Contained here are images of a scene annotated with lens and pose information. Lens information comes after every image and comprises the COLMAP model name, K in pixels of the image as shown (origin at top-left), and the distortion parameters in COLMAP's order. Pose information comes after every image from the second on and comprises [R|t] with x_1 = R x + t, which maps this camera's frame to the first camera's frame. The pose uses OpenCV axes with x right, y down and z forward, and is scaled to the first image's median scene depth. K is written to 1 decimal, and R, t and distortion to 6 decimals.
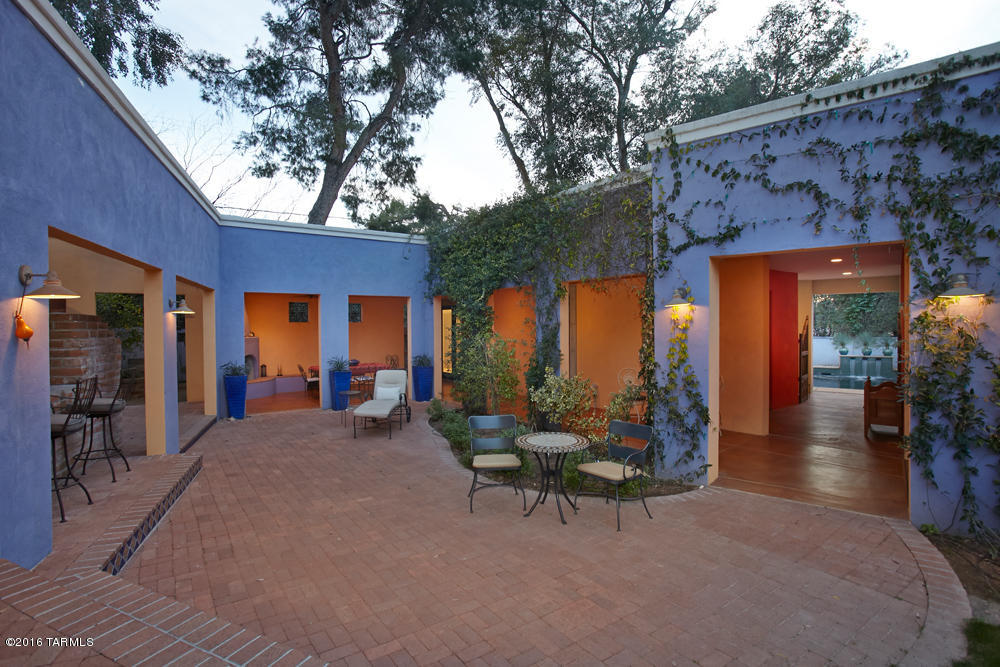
lens RADIAL K [[490.6, 0, 500.0], [0, 490.6, 333.5], [0, 0, 1]] dist [-0.043710, 0.025398]
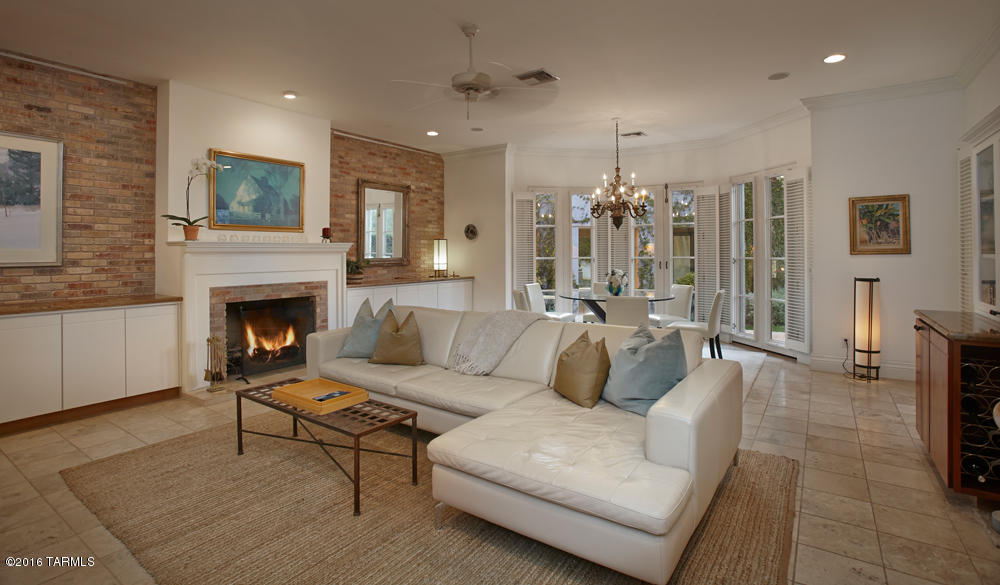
lens RADIAL K [[480.7, 0, 498.8], [0, 480.7, 250.7], [0, 0, 1]] dist [-0.056459, 0.019436]
pose [[0.815666, 0.006188, 0.578490, -1.534161], [0.000935, 0.999927, -0.012015, 0.001772], [-0.578523, 0.010341, 0.815601, -0.947629]]
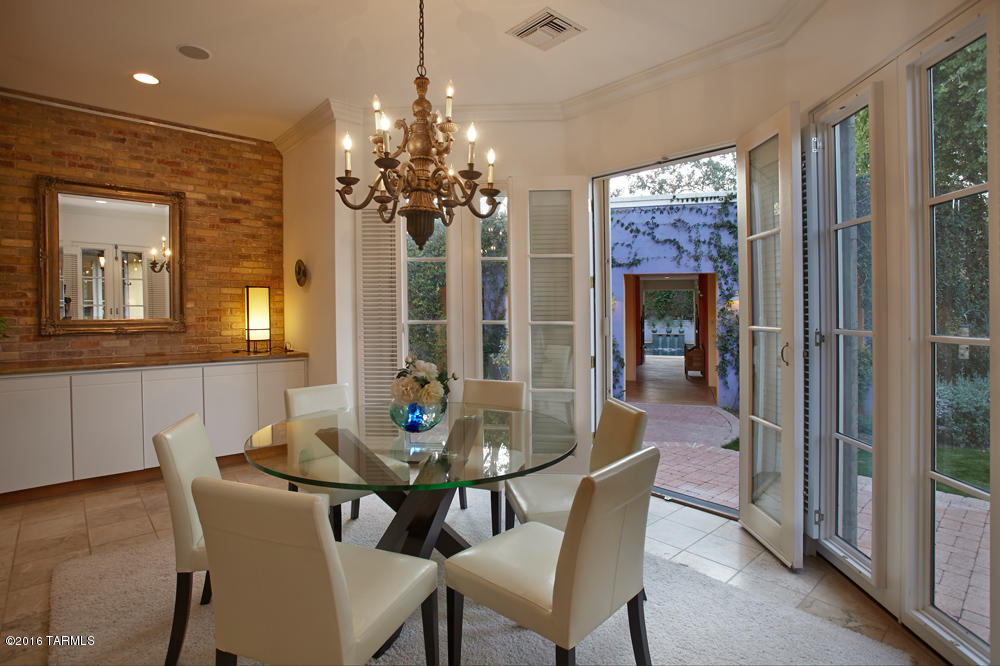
lens RADIAL K [[507.6, 0, 503.6], [0, 507.6, 304.2], [0, 0, 1]] dist [-0.019695, 0.000526]
pose [[0.932647, 0.010923, 0.360626, -0.677711], [-0.001764, 0.999668, -0.025717, 0.001301], [-0.360787, 0.023349, 0.932356, -0.600110]]
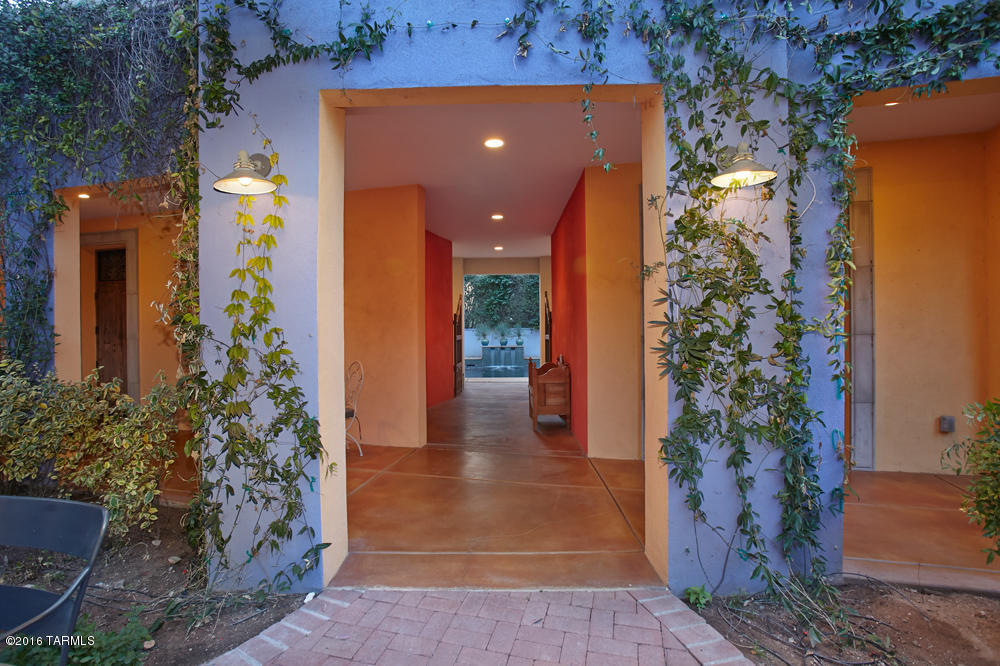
lens RADIAL K [[505.0, 0, 500.0], [0, 505.0, 333.0], [0, 0, 1]] dist [-0.037112, 0.000358]
pose [[0.781937, -0.005119, 0.623337, 0.277163], [0.009669, 0.999946, -0.003917, 0.077533], [-0.623283, 0.009090, 0.781943, 0.546035]]
